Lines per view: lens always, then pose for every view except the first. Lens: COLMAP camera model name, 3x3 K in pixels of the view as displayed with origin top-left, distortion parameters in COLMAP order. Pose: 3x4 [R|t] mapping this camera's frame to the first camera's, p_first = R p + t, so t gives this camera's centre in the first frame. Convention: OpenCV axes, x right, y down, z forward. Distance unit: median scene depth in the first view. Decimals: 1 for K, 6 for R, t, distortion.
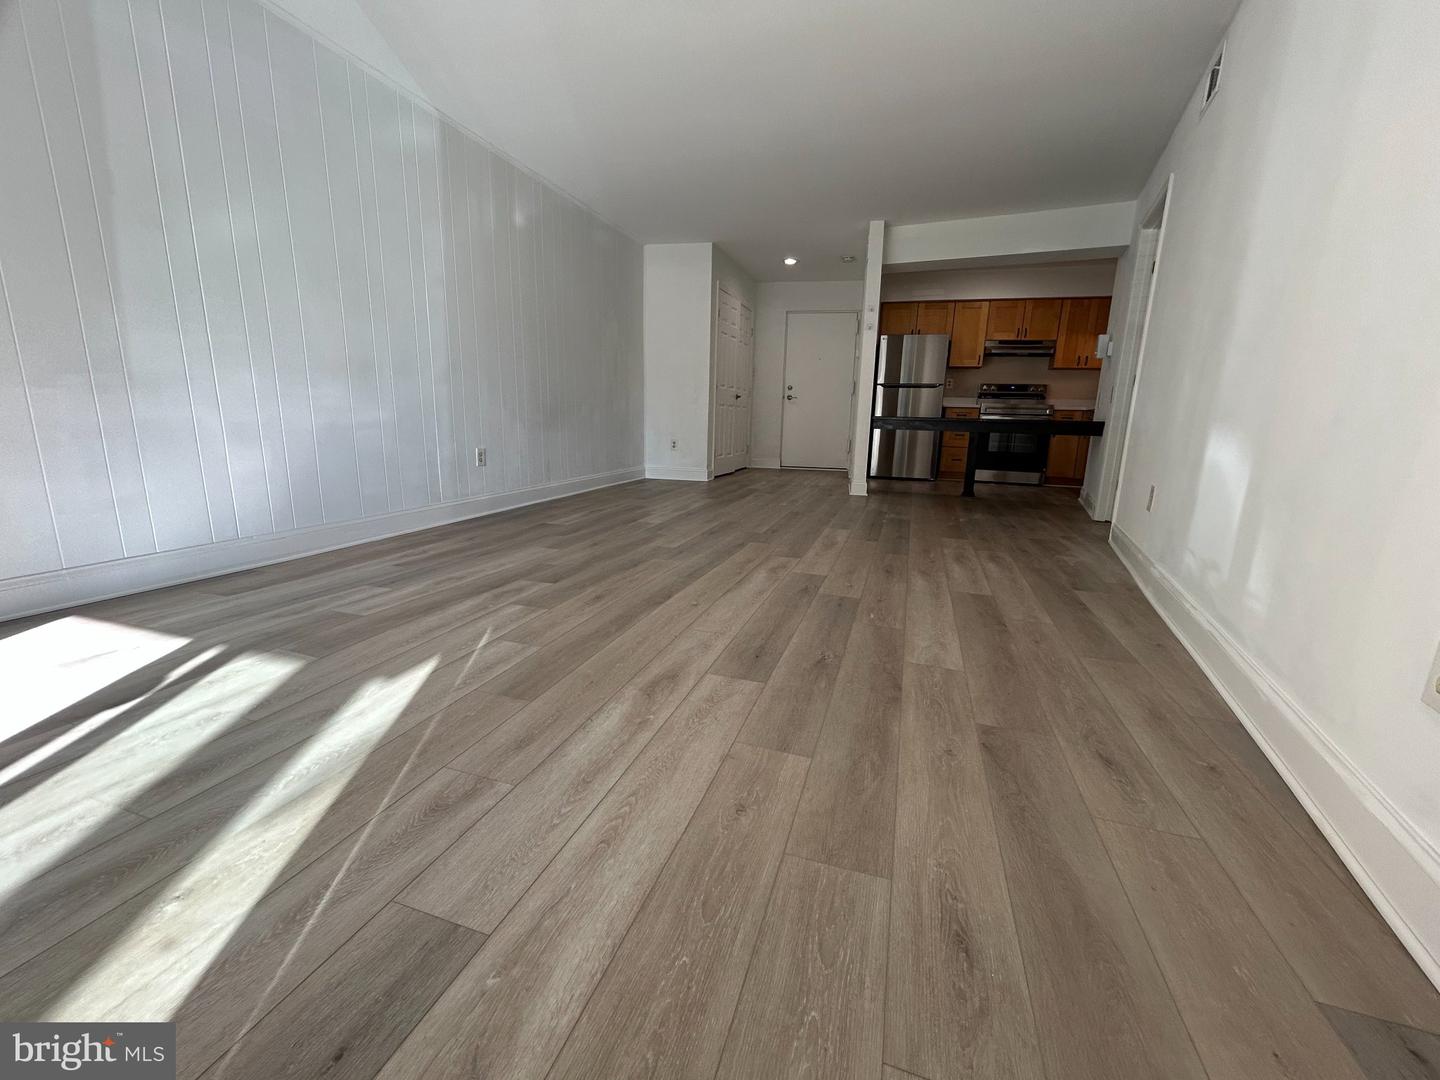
lens RADIAL K [[585.0, 0, 715.2], [0, 585.0, 538.8], [0, 0, 1]] dist [-0.000852, 0.000967]
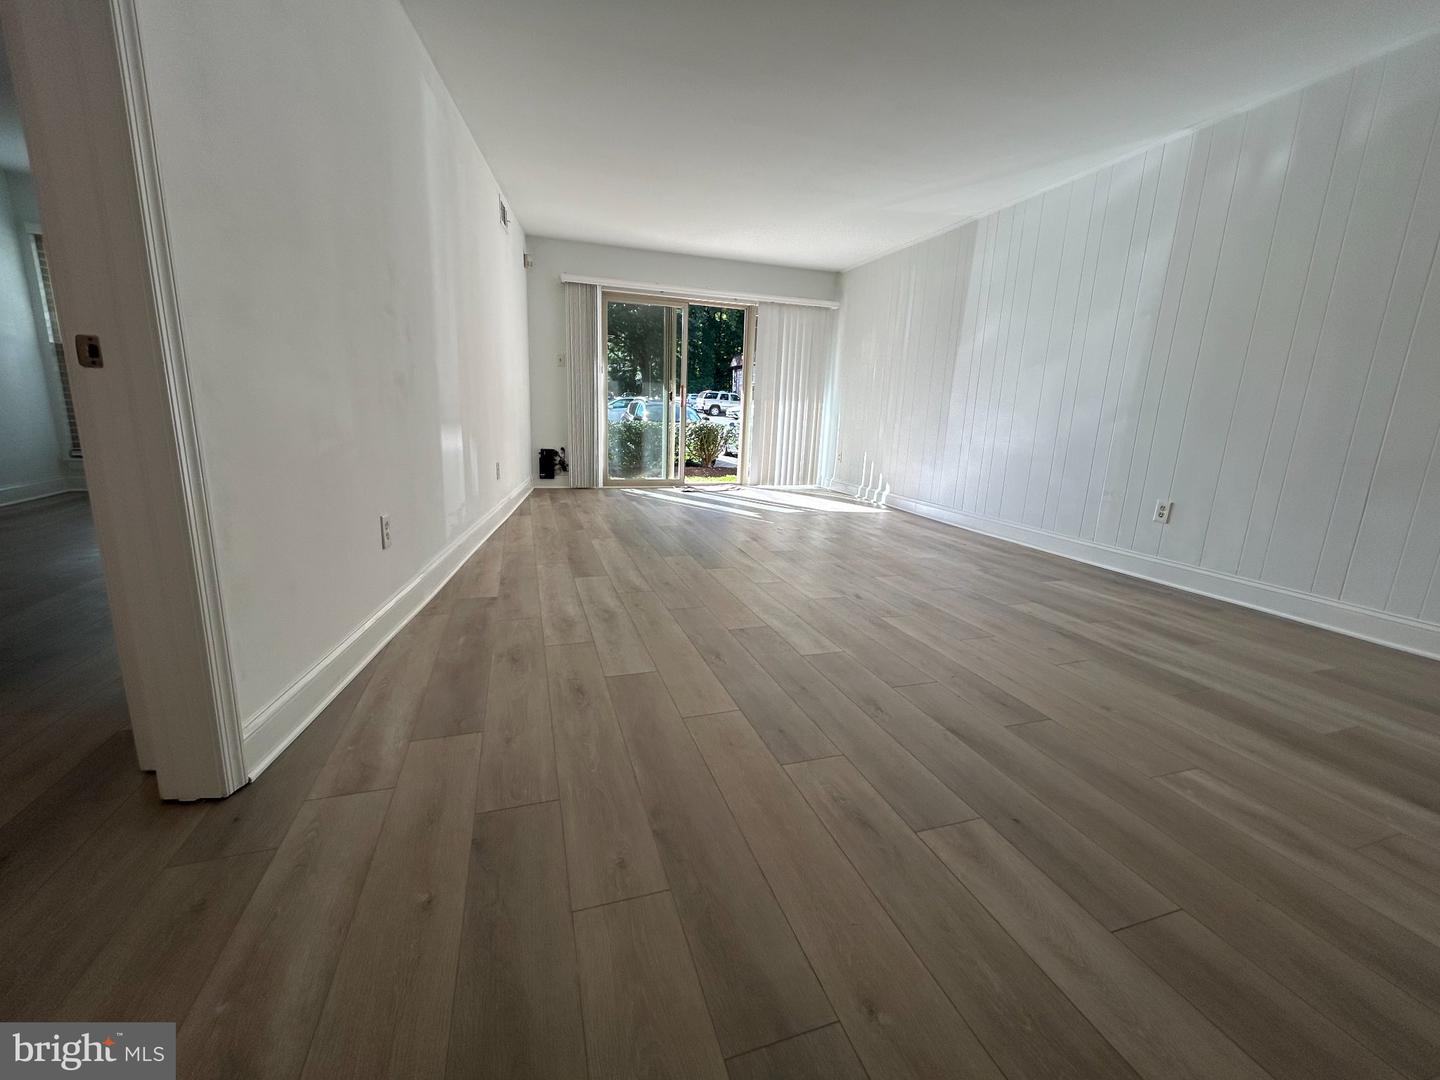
lens RADIAL K [[585.0, 0, 721.0], [0, 585.0, 534.0], [0, 0, 1]] dist [-0.000852, 0.000967]
pose [[-0.798809, 0.073741, -0.597048, 0.900635], [-0.181987, 0.916337, 0.356662, -0.445025], [0.573398, 0.393560, -0.718558, 1.909053]]
